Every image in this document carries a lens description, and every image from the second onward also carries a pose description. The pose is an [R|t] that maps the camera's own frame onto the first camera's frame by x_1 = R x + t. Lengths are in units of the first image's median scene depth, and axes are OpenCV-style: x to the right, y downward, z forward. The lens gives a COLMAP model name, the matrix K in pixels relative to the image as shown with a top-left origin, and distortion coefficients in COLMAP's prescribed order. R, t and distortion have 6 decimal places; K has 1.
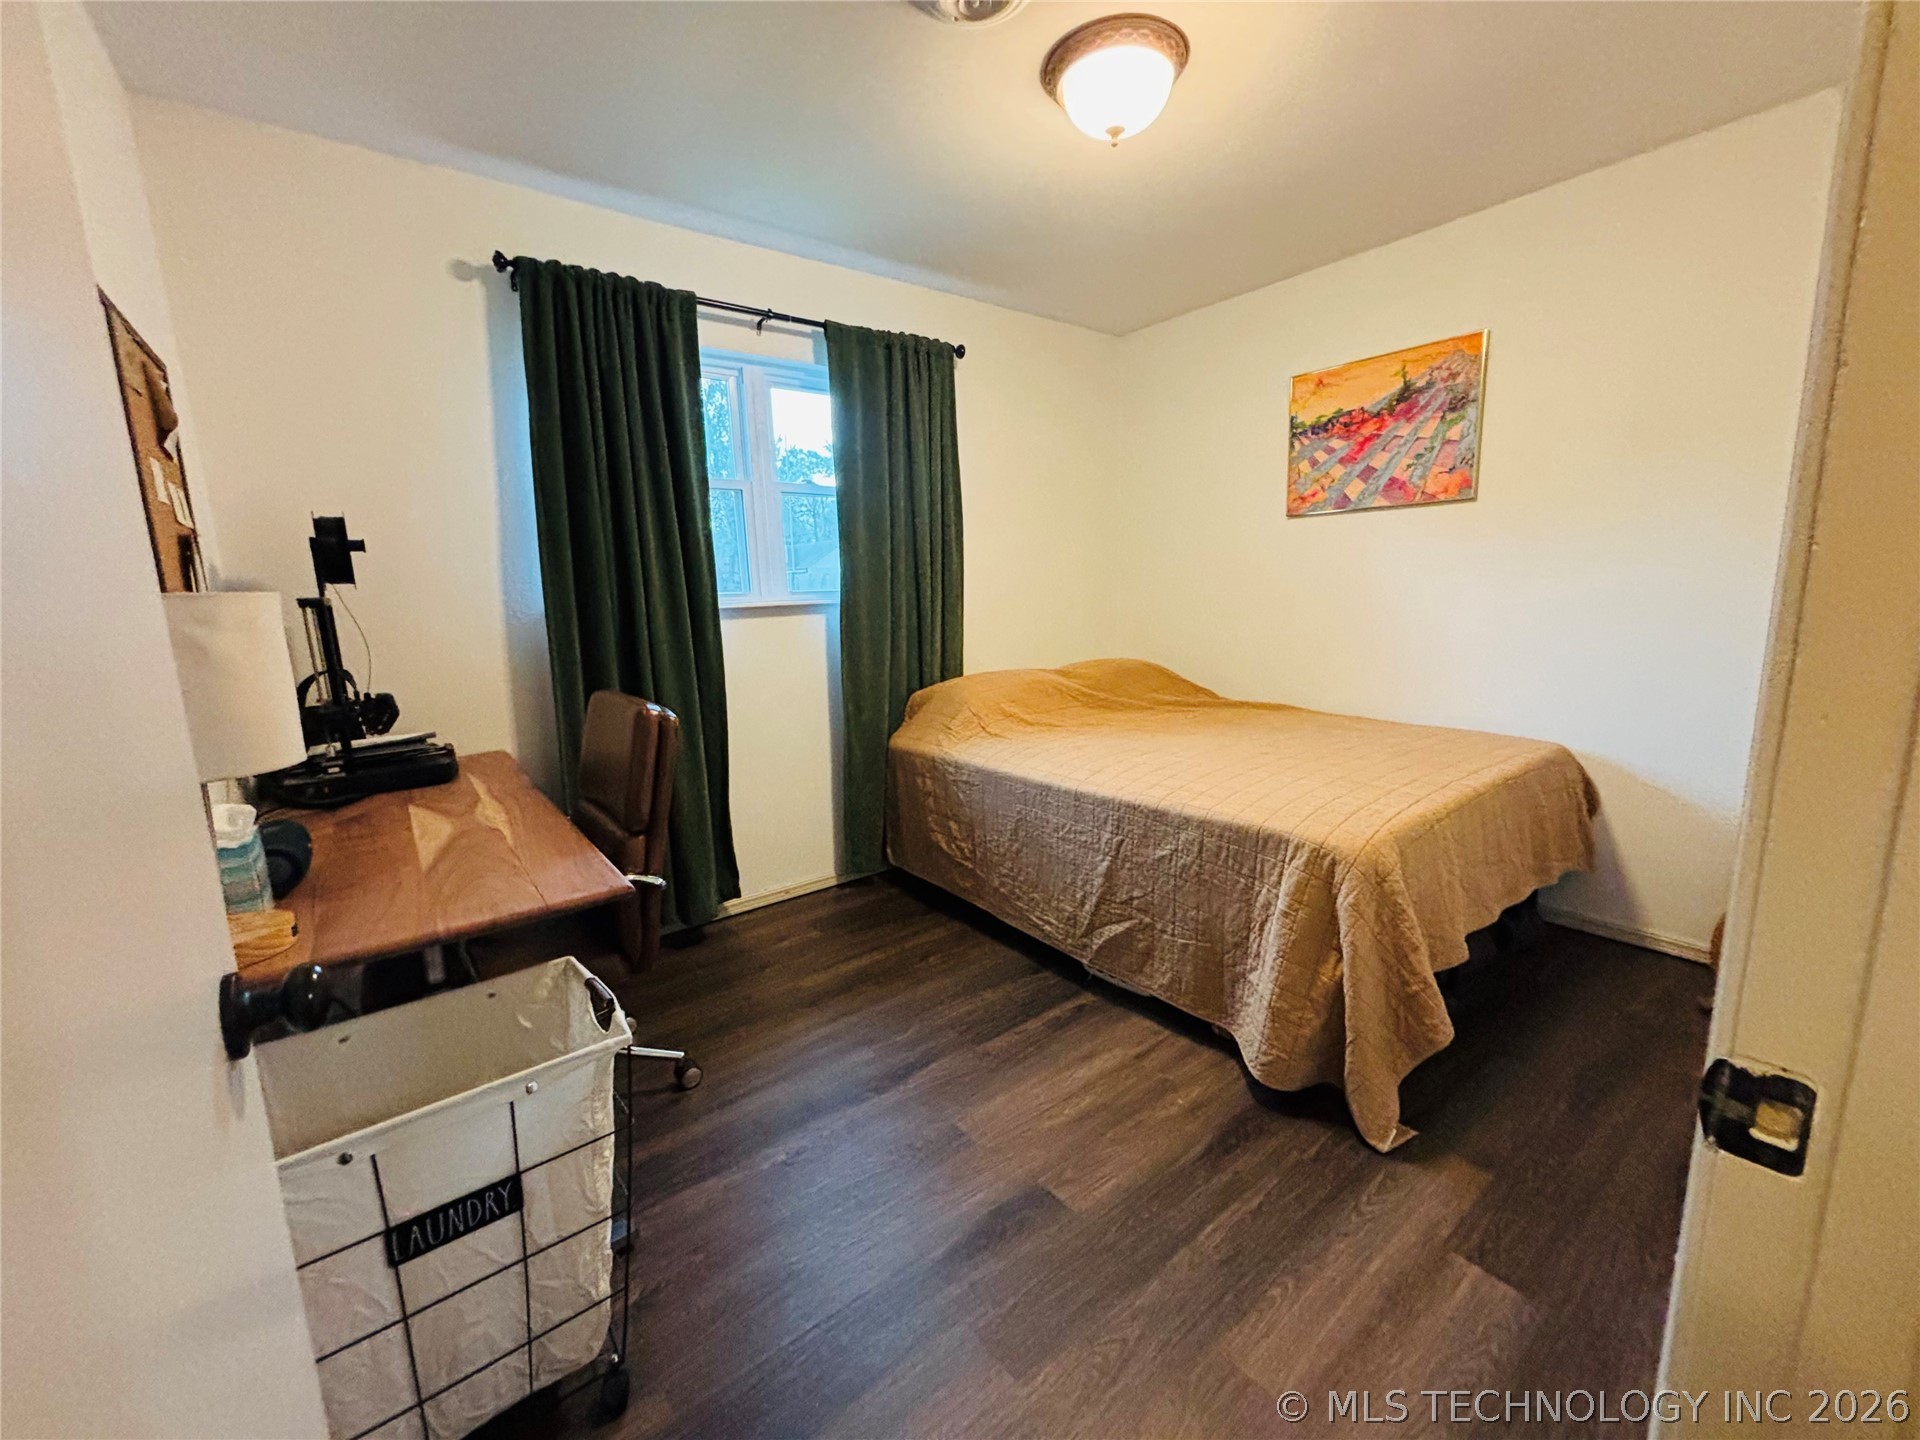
lens RADIAL K [[766.3, 0, 960.0], [0, 766.3, 720.0], [0, 0, 1]] dist [0.000817, 0.000088]
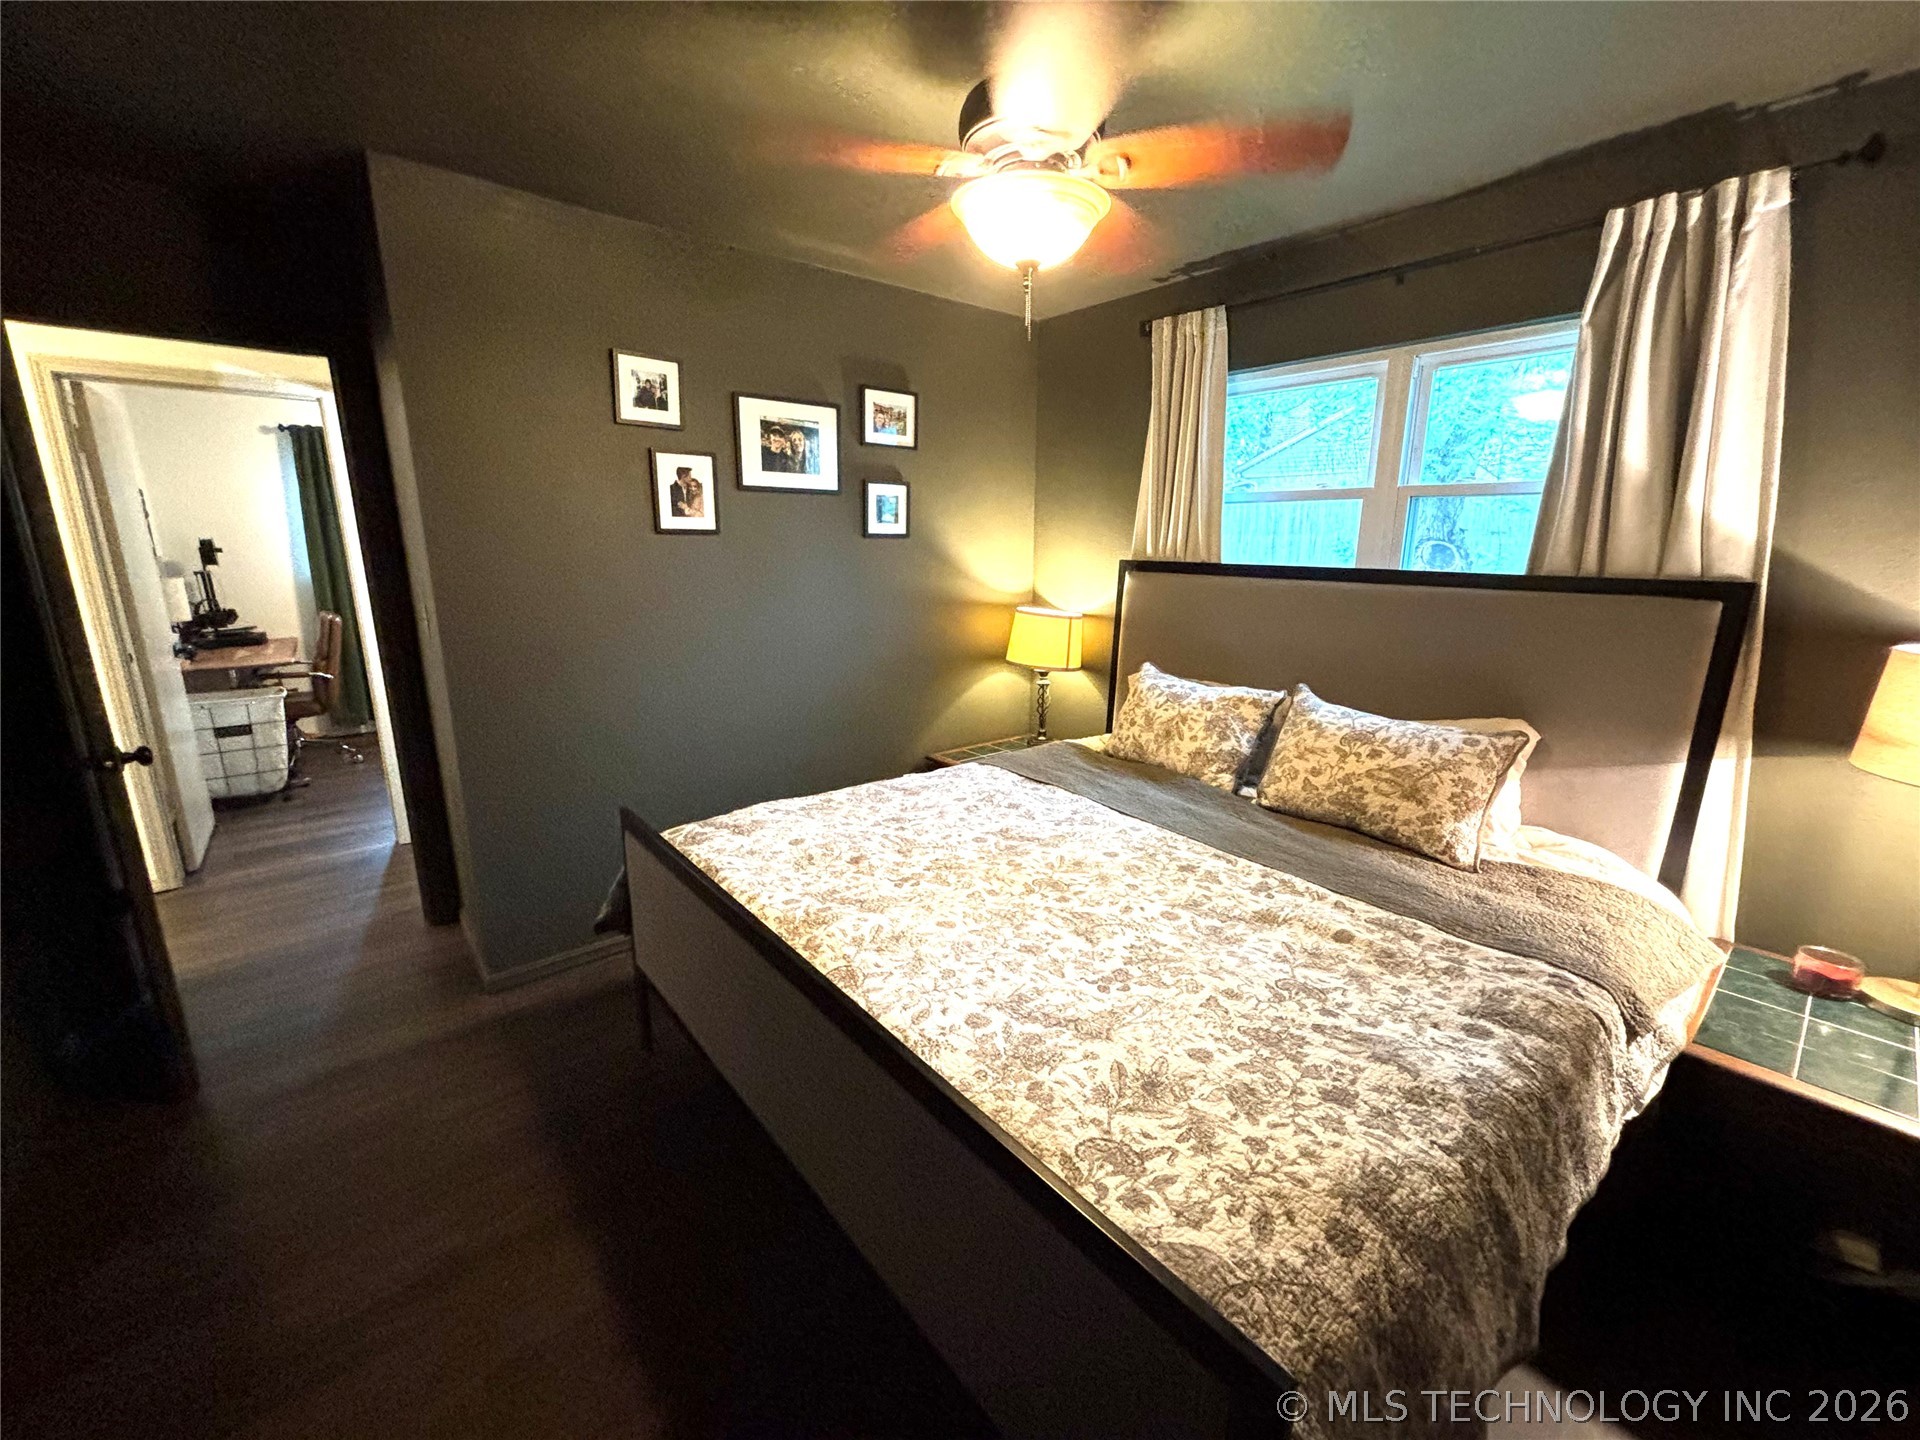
lens RADIAL K [[766.3, 0, 960.0], [0, 766.3, 720.0], [0, 0, 1]] dist [0.000817, 0.000088]
pose [[0.998446, 0.021095, 0.051578, 1.580481], [-0.023848, 0.998291, 0.053353, 0.142916], [-0.050365, -0.054501, 0.997243, -1.724060]]
